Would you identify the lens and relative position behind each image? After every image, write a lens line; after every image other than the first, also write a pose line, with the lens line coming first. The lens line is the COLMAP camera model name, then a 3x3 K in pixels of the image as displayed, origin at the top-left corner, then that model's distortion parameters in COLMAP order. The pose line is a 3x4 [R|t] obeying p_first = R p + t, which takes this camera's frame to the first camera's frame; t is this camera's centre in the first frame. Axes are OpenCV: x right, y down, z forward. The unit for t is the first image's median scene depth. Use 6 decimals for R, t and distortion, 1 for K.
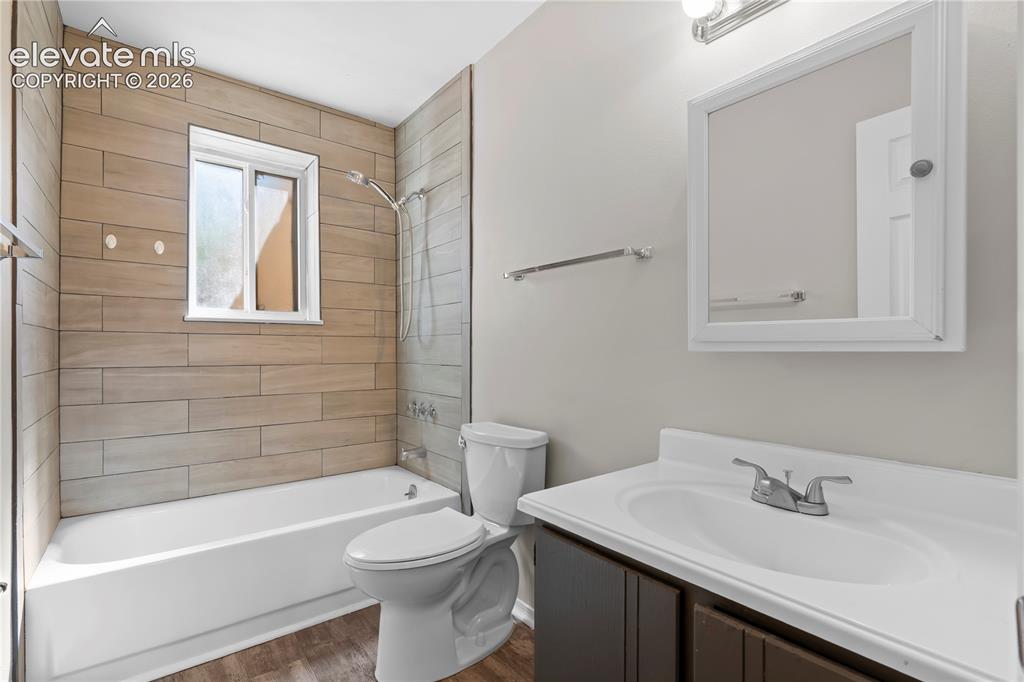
lens RADIAL K [[469.5, 0, 515.9], [0, 469.5, 345.4], [0, 0, 1]] dist [-0.001891, 0.000361]
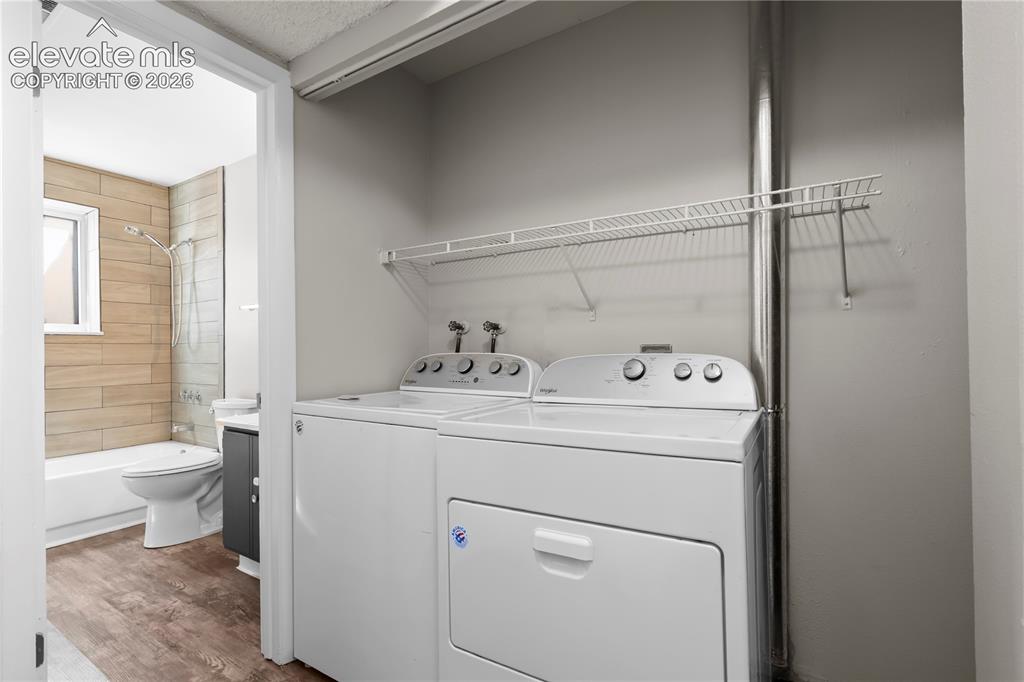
lens RADIAL K [[469.5, 0, 515.9], [0, 469.5, 345.4], [0, 0, 1]] dist [-0.001891, 0.000361]
pose [[0.942972, -0.003456, 0.332853, 0.248402], [0.004697, 0.999985, -0.002923, -0.005317], [-0.332838, 0.004320, 0.942974, -0.639942]]
